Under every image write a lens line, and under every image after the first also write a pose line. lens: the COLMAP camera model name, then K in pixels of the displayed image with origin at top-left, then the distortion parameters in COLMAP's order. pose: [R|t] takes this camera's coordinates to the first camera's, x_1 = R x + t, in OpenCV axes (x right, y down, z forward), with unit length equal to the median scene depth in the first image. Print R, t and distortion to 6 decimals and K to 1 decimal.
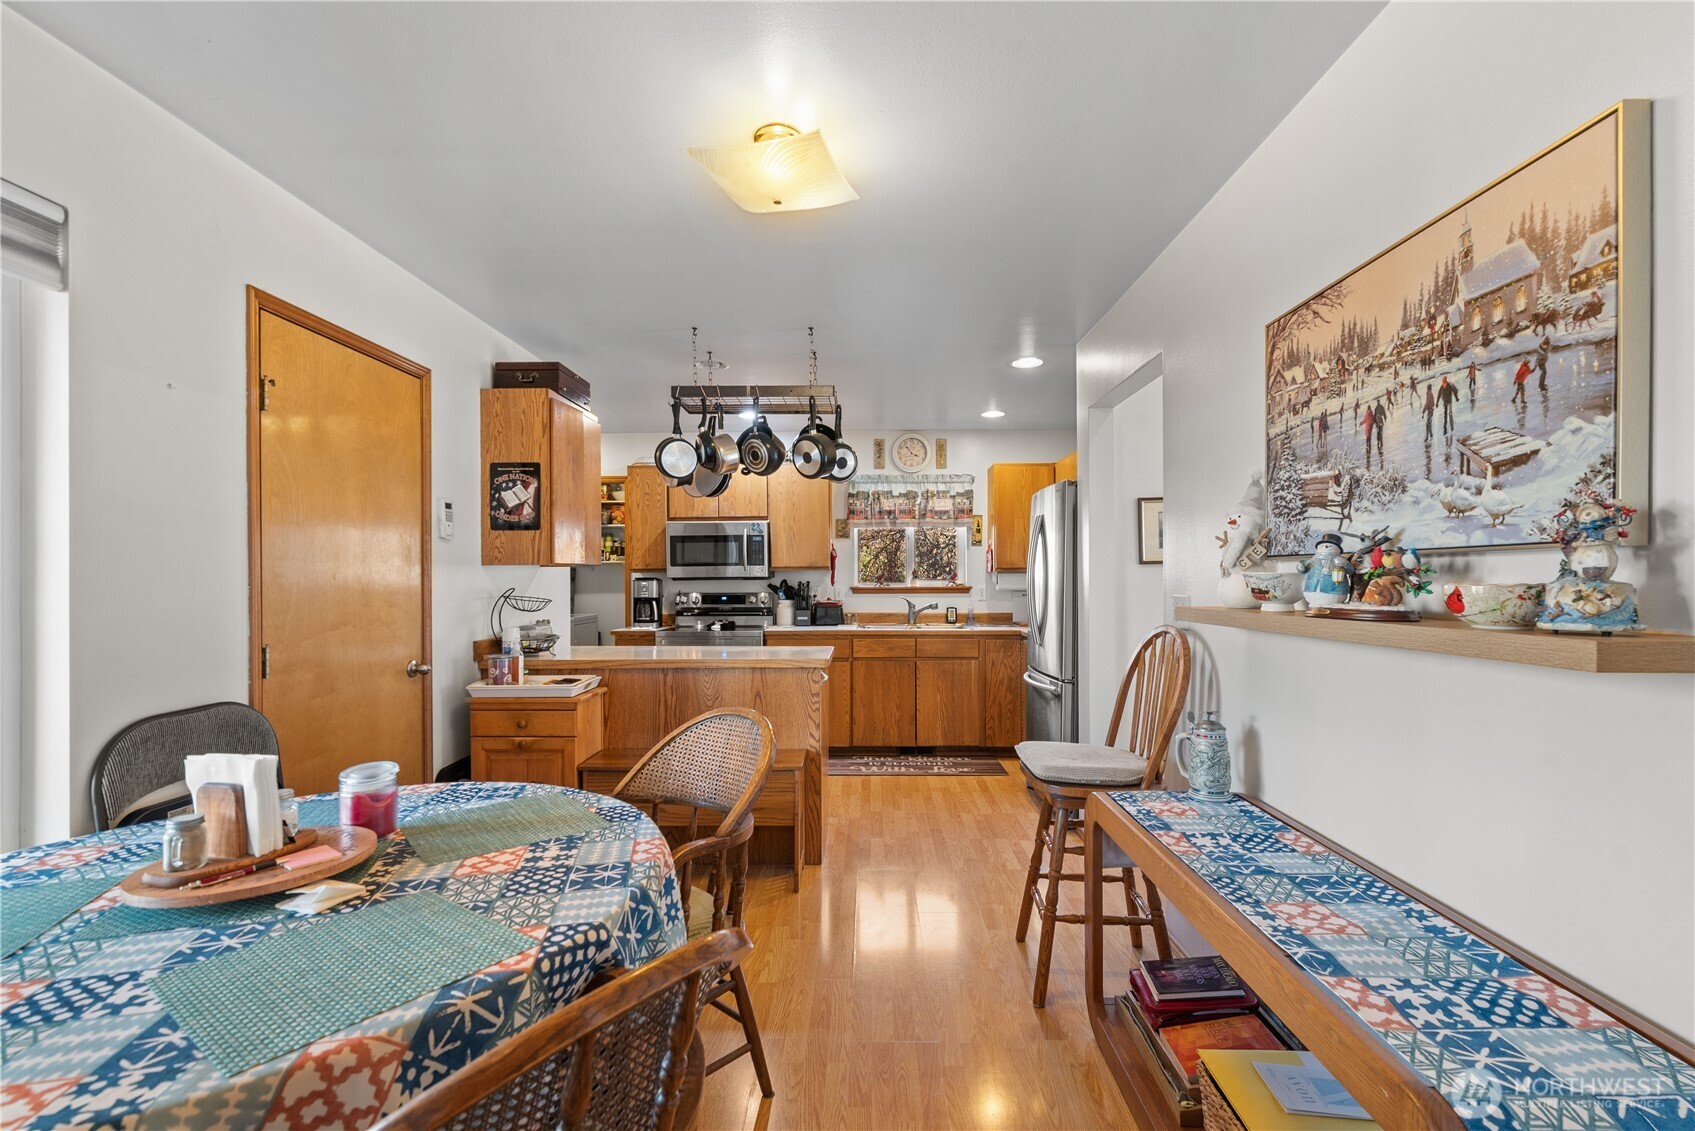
lens RADIAL K [[730.7, 0, 851.2], [0, 730.7, 573.5], [0, 0, 1]] dist [-0.000060, 0.000115]
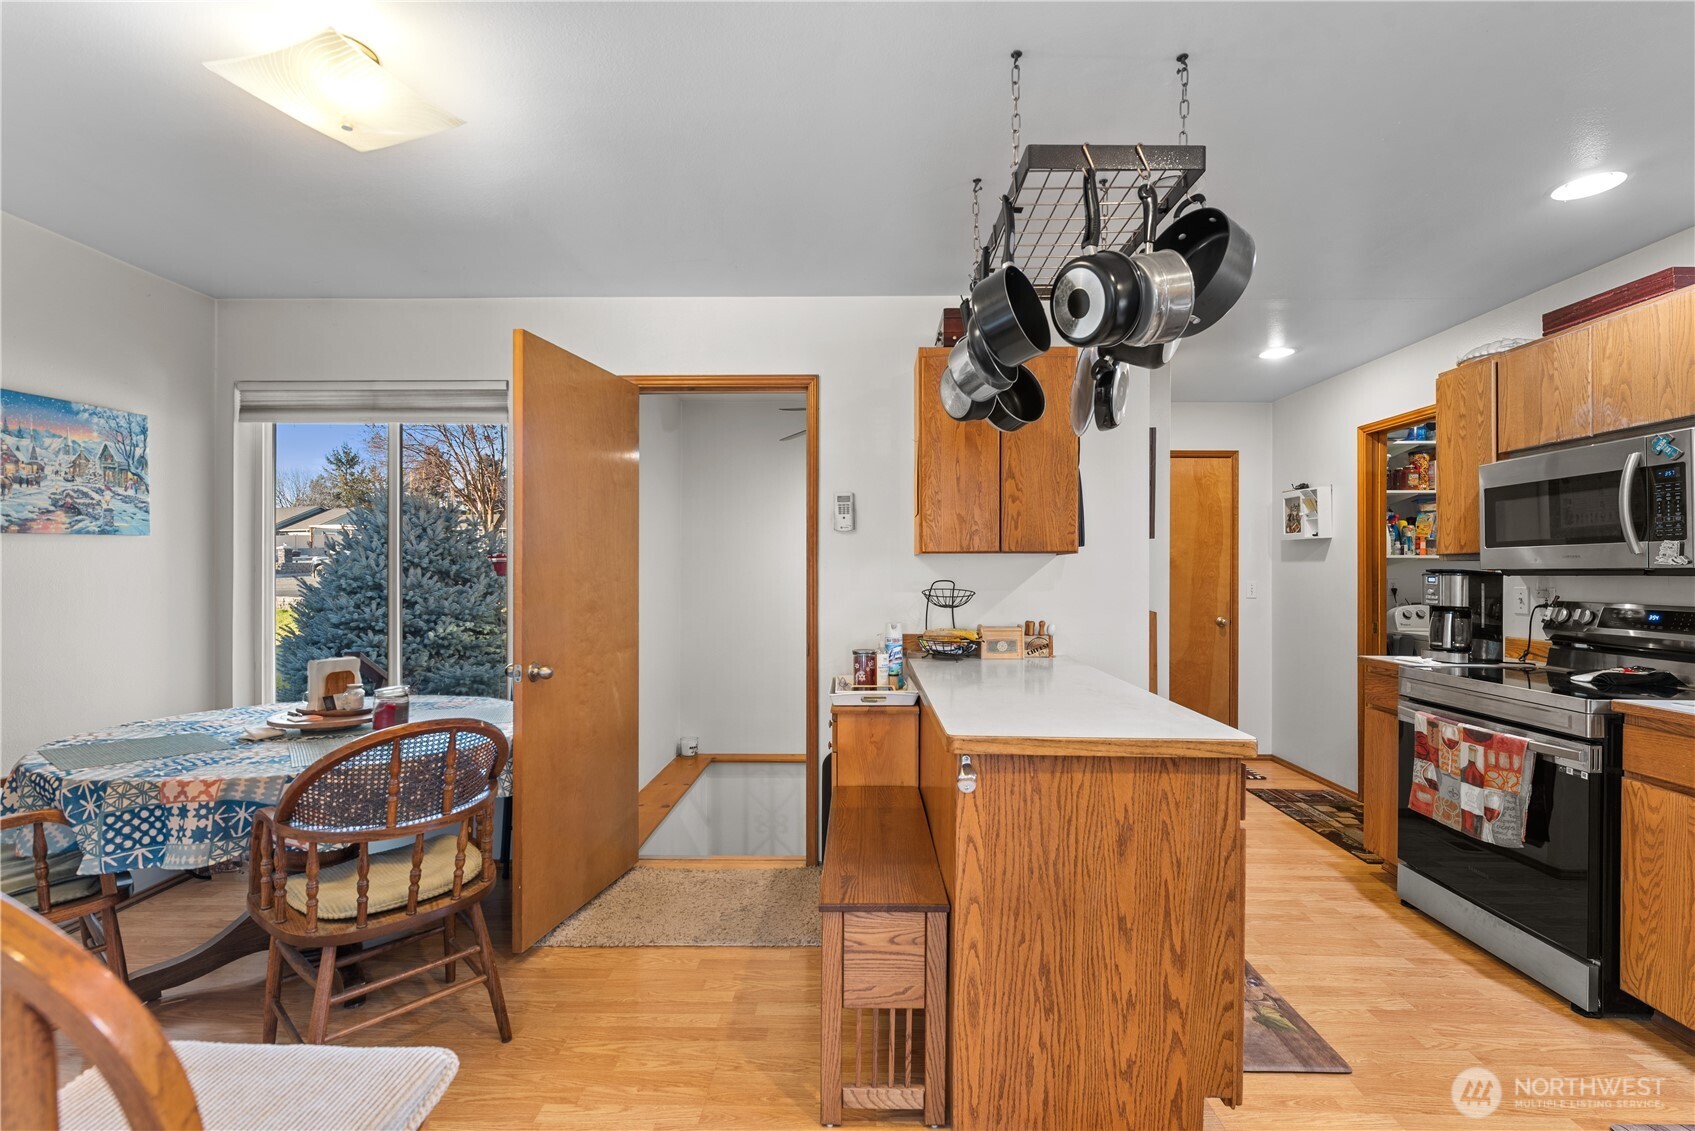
lens RADIAL K [[730.7, 0, 833.9], [0, 730.7, 569.2], [0, 0, 1]] dist [-0.000060, 0.000115]
pose [[0.005950, -0.000781, -0.999982, 0.268436], [-0.000810, 0.999999, -0.000786, 0.005982], [0.999982, 0.000814, 0.005949, 0.531107]]
